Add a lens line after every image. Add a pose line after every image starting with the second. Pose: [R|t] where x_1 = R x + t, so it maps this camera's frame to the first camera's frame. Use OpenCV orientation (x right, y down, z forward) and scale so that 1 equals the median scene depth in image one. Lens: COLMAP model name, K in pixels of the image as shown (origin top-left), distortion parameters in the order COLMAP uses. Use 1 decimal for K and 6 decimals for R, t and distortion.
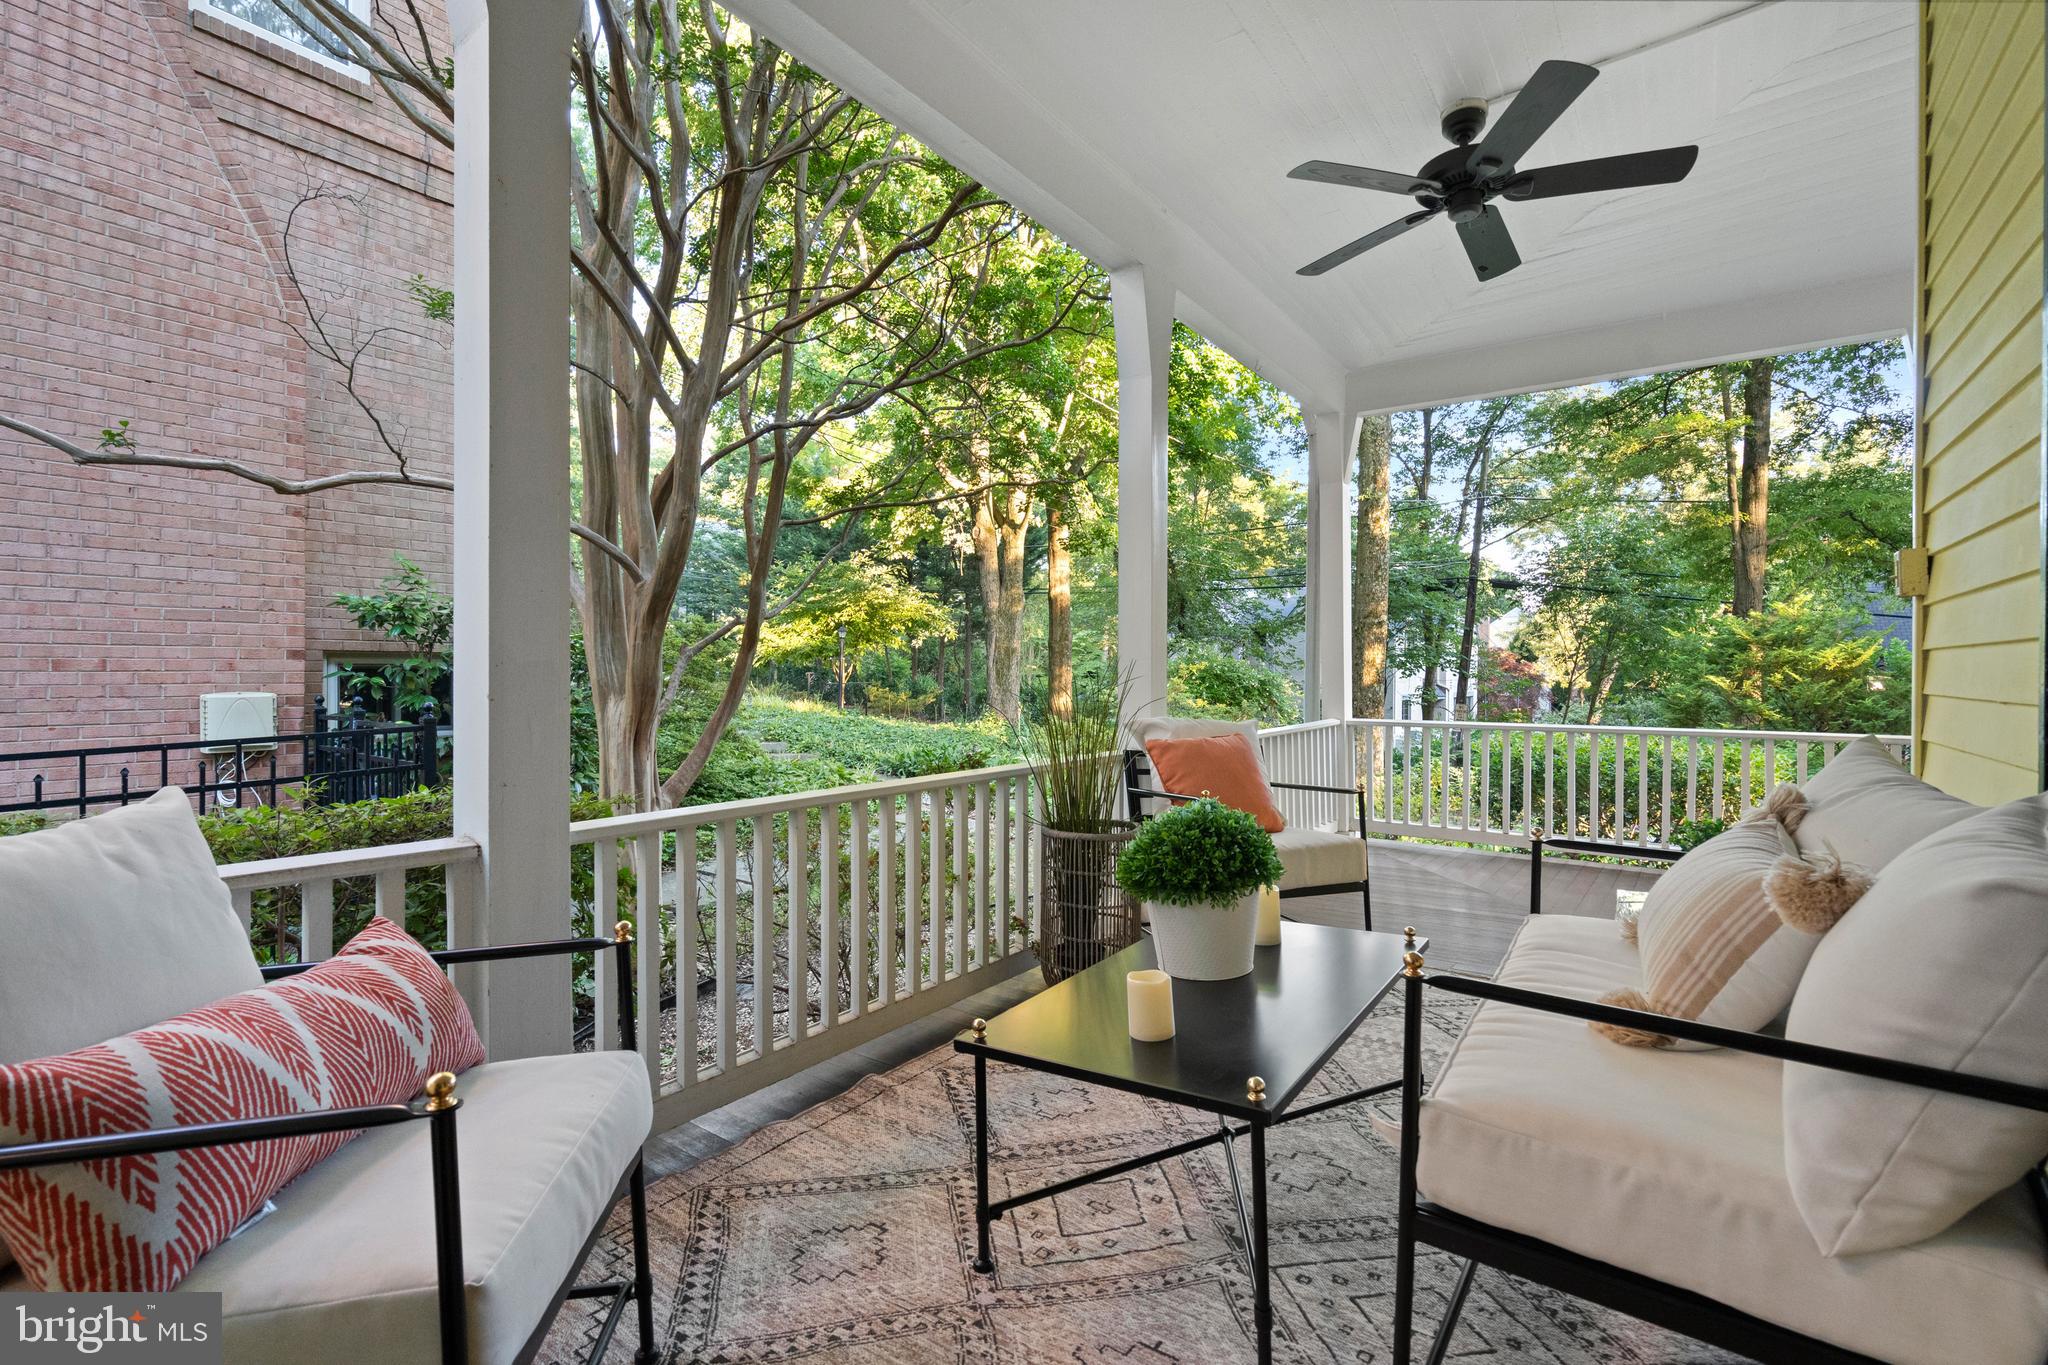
lens RADIAL K [[912.7, 0, 1027.2], [0, 912.7, 661.2], [0, 0, 1]] dist [0.000046, -0.000037]
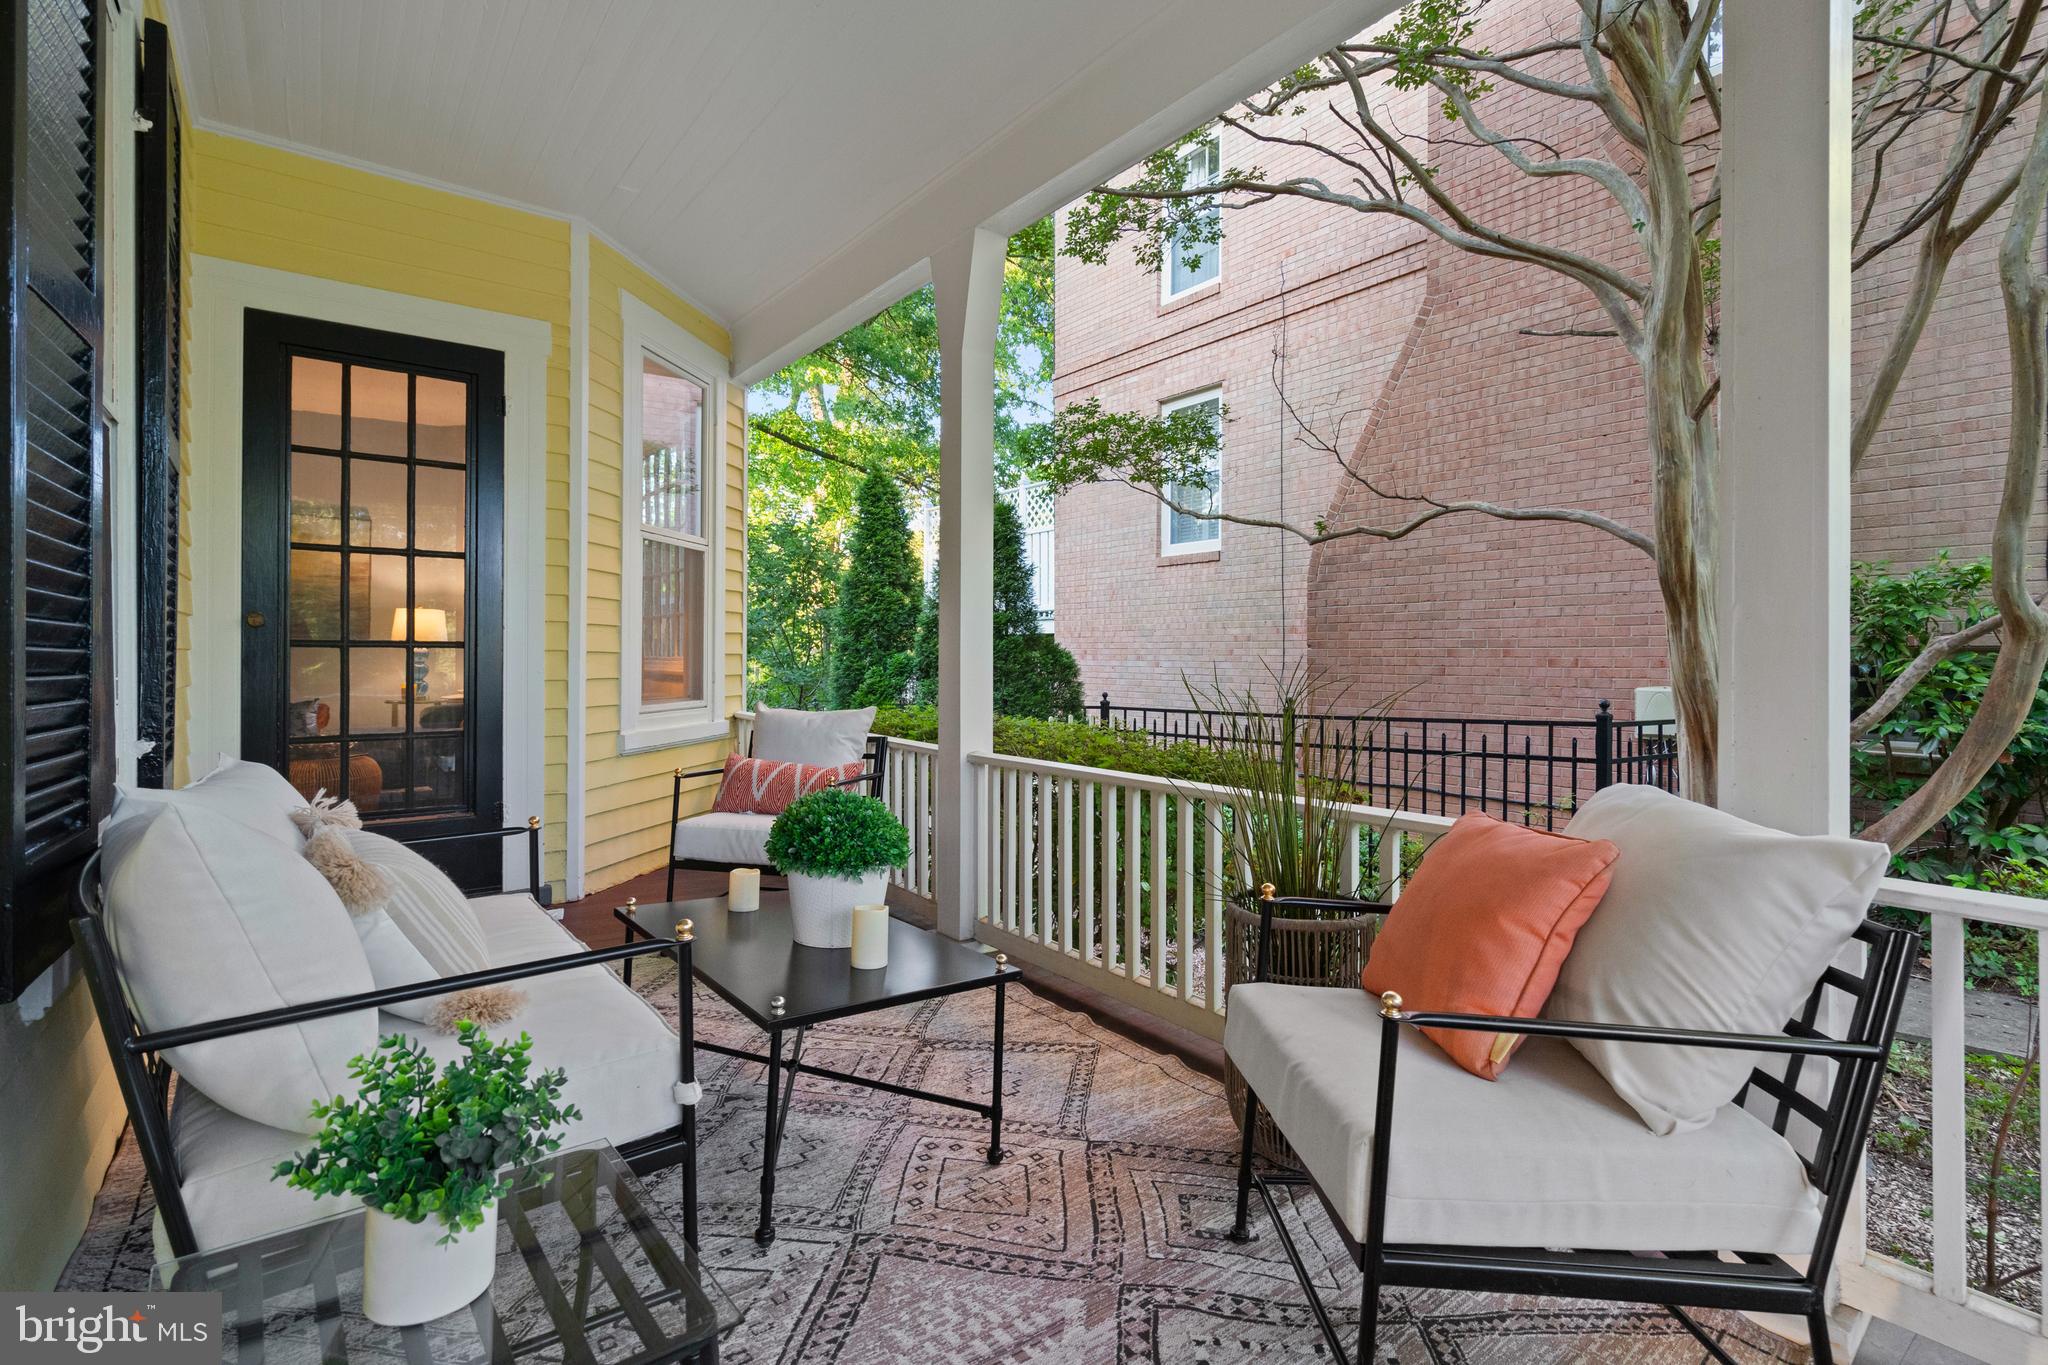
lens RADIAL K [[912.7, 0, 1027.2], [0, 912.7, 661.2], [0, 0, 1]] dist [0.000046, -0.000037]
pose [[-0.277023, 0.000537, -0.960863, 0.474585], [0.004641, 0.999989, -0.000779, -0.000291], [0.960852, -0.004675, -0.277022, 0.609416]]
